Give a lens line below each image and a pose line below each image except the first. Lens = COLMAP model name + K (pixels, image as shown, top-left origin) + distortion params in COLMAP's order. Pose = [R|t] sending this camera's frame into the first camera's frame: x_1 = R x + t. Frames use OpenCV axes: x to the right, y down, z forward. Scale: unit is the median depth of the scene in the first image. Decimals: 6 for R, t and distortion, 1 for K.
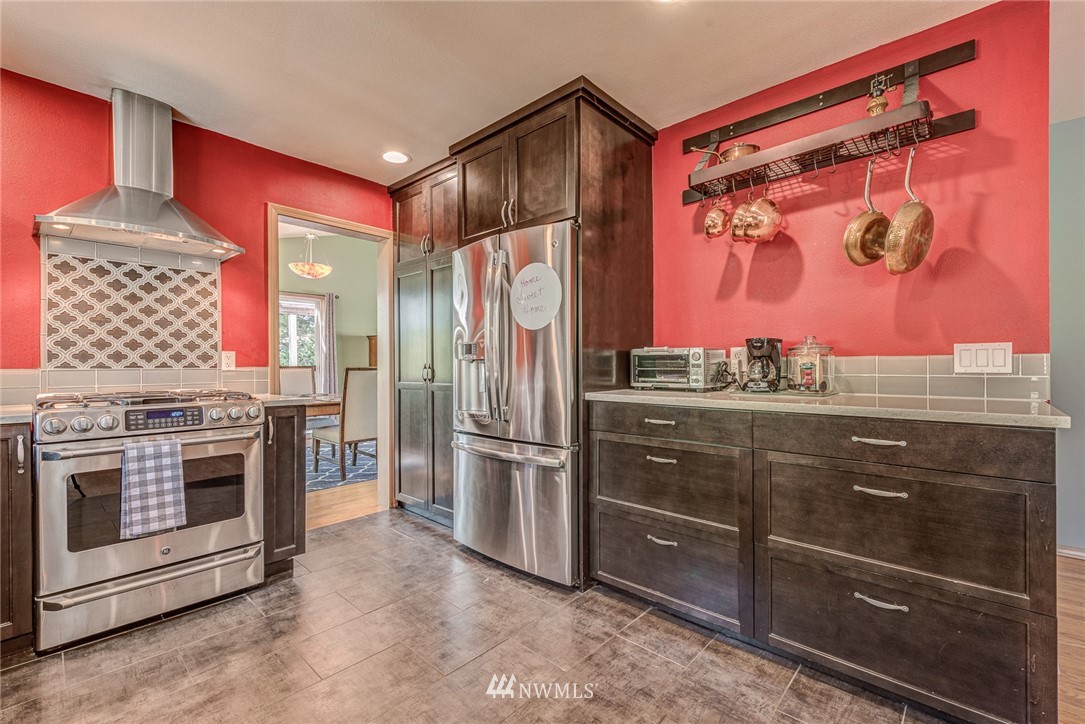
lens RADIAL K [[463.0, 0, 552.1], [0, 463.0, 367.5], [0, 0, 1]] dist [0.010740, -0.001641]
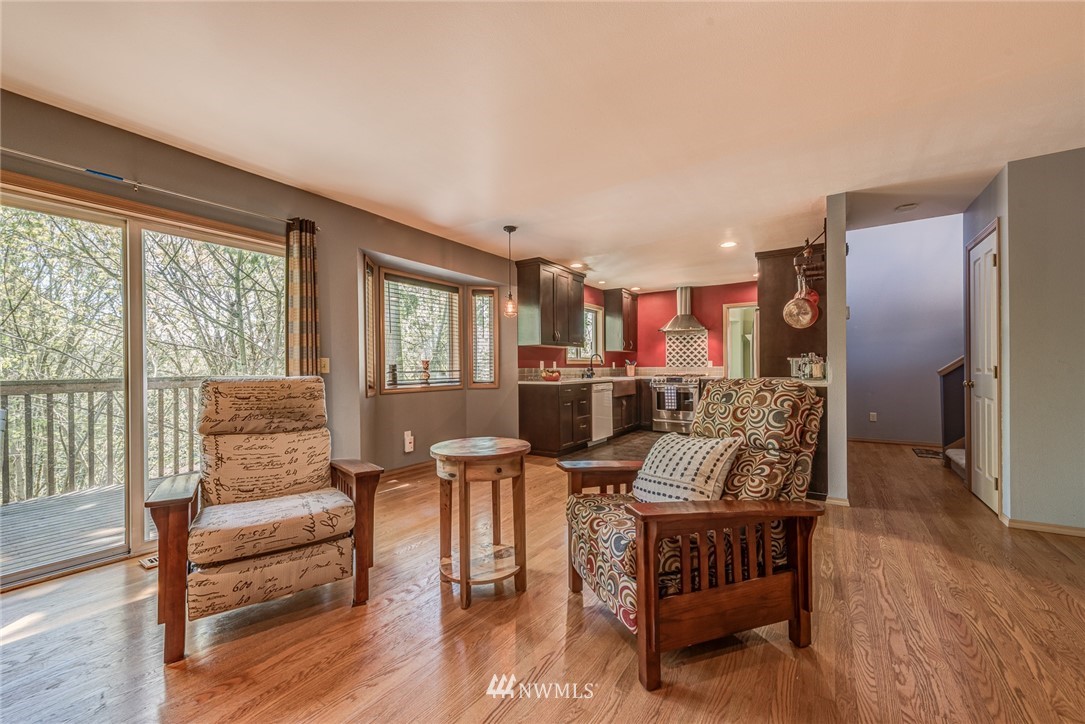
lens RADIAL K [[422.0, 0, 542.8], [0, 422.0, 367.0], [0, 0, 1]] dist [0.010870, -0.002473]
pose [[0.129188, 0.003280, -0.991615, 2.134503], [0.001455, 0.999993, 0.003498, -0.009219], [0.991619, -0.001895, 0.129182, -0.432934]]
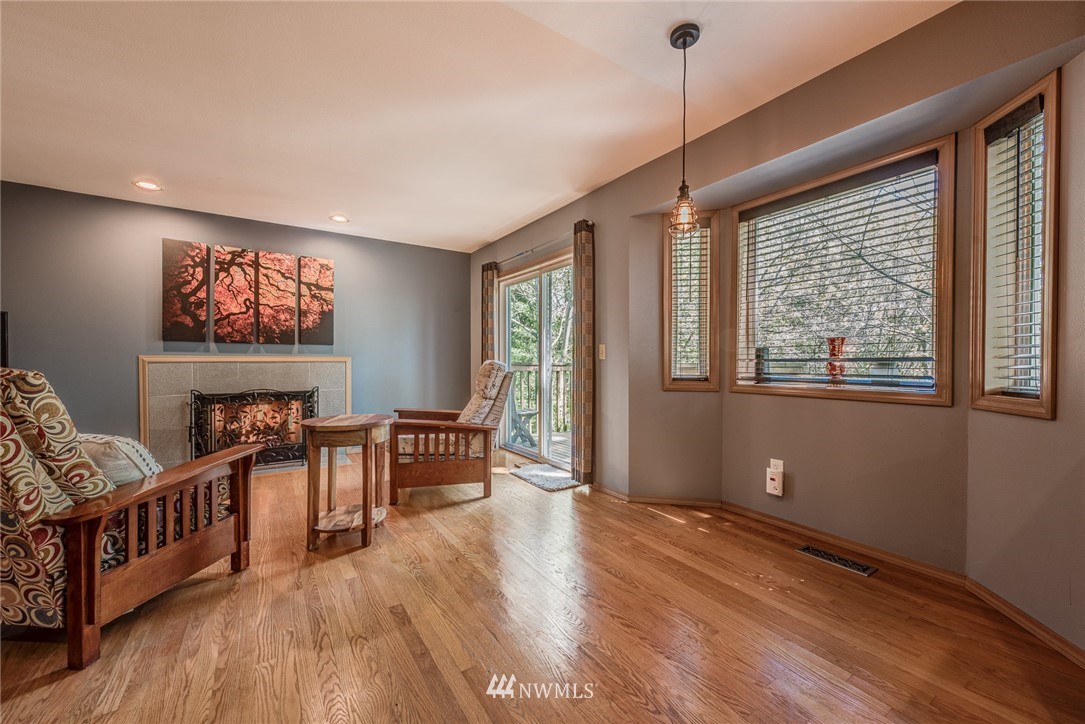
lens RADIAL K [[422.0, 0, 542.1], [0, 422.0, 365.6], [0, 0, 1]] dist [0.010870, -0.002473]
pose [[-0.965860, 0.002464, 0.259054, 0.375526], [0.006757, 0.999854, 0.015685, 0.013320], [-0.258977, 0.016900, -0.965736, 0.519038]]
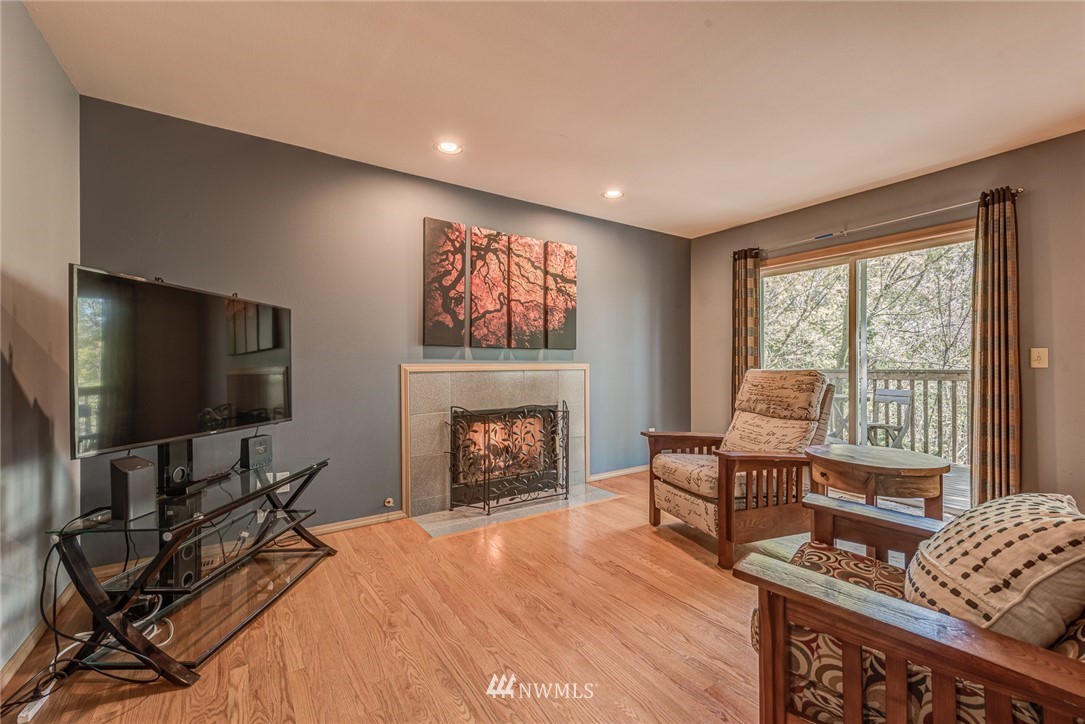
lens RADIAL K [[442.1, 0, 531.2], [0, 442.1, 367.1], [0, 0, 1]] dist [0.007611, -0.000955]
pose [[-0.965795, 0.006213, 0.259231, 1.602558], [0.009975, 0.999863, 0.013198, -0.015924], [-0.259113, 0.015332, -0.965725, 0.548870]]
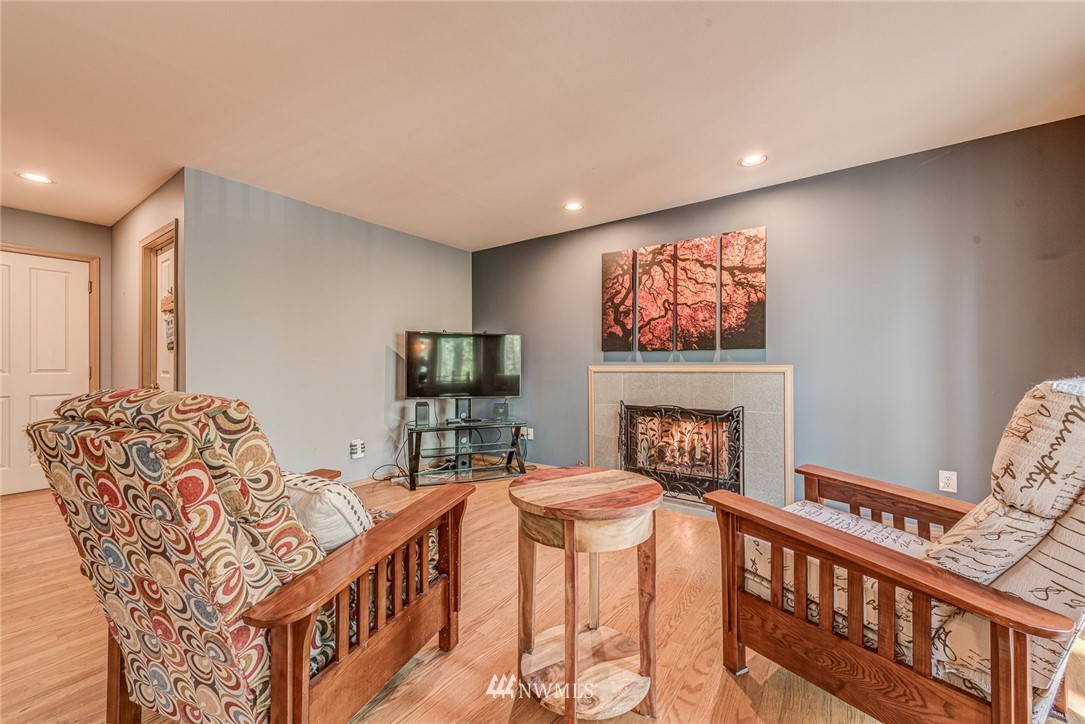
lens RADIAL K [[422.0, 0, 546.9], [0, 422.0, 364.4], [0, 0, 1]] dist [0.010870, -0.002473]
pose [[-0.113979, 0.010376, 0.993429, 0.550998], [0.010314, 0.999904, -0.009260, -0.001813], [-0.993430, 0.009190, -0.114075, -0.310305]]
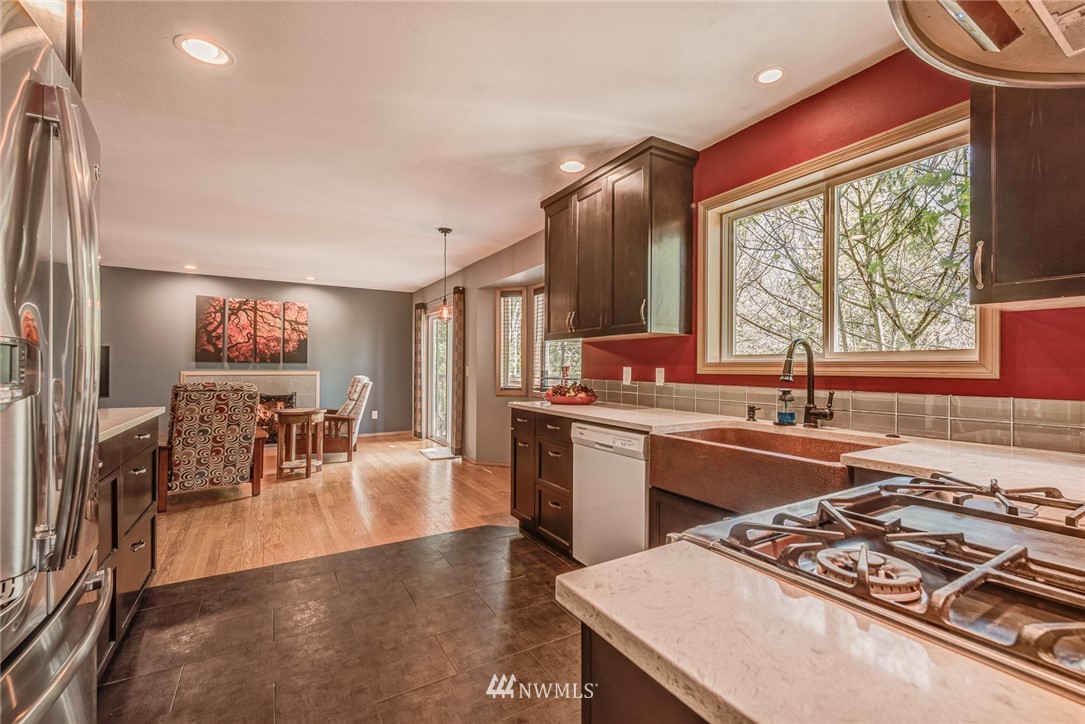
lens RADIAL K [[463.0, 0, 539.7], [0, 463.0, 365.2], [0, 0, 1]] dist [0.010740, -0.001641]
pose [[-0.951366, 0.002841, 0.308049, -0.632568], [0.003615, 0.999992, 0.001941, -0.046431], [-0.308041, 0.002960, -0.951369, 1.353501]]
